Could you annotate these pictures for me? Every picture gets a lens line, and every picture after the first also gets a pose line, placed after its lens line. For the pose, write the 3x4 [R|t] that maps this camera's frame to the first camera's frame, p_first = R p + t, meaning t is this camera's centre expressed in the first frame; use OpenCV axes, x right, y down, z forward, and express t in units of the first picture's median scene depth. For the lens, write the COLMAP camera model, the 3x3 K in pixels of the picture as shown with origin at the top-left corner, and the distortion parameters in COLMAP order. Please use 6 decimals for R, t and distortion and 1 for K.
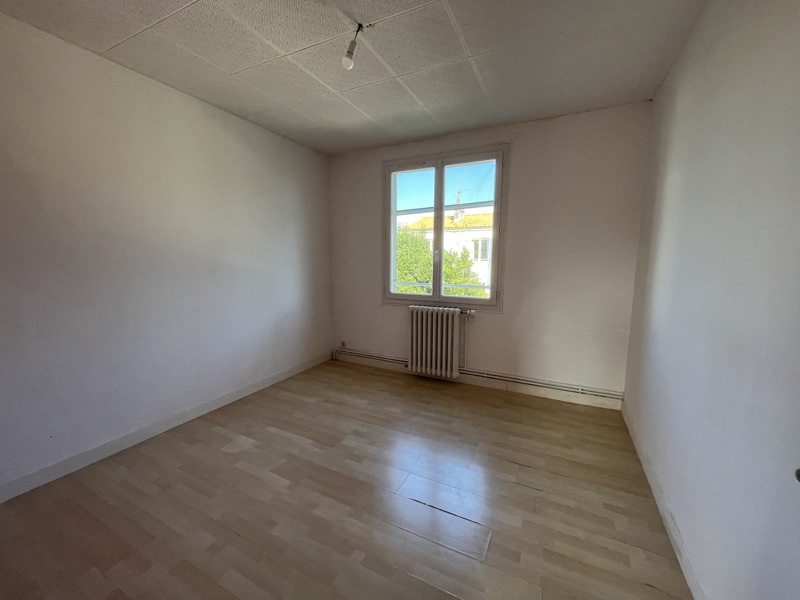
lens RADIAL K [[320.1, 0, 401.6], [0, 320.1, 298.4], [0, 0, 1]] dist [-0.001737, -0.000022]
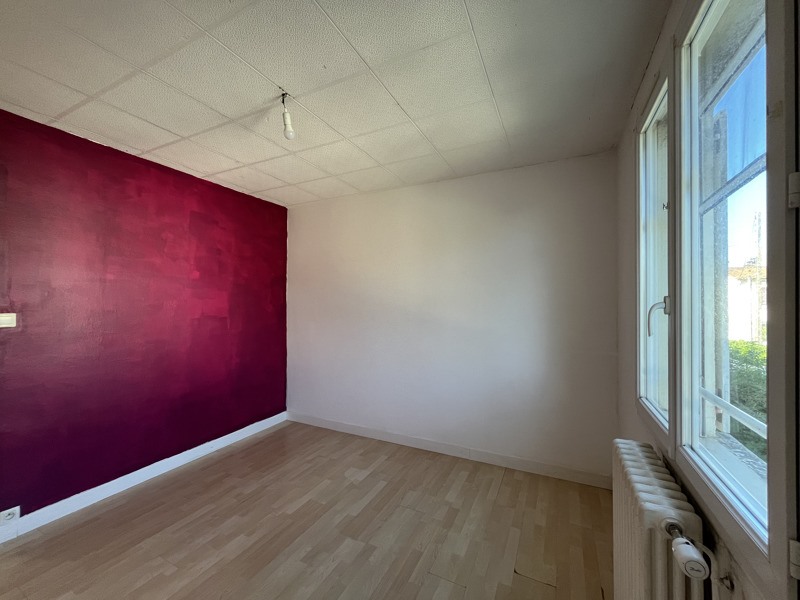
lens RADIAL K [[320.1, 0, 402.7], [0, 320.1, 302.7], [0, 0, 1]] dist [-0.001737, -0.000022]
pose [[-0.000563, -0.006233, -0.999980, 0.613011], [-0.123899, 0.992276, -0.006115, -0.163667], [0.992295, 0.123893, -0.001331, 1.006982]]
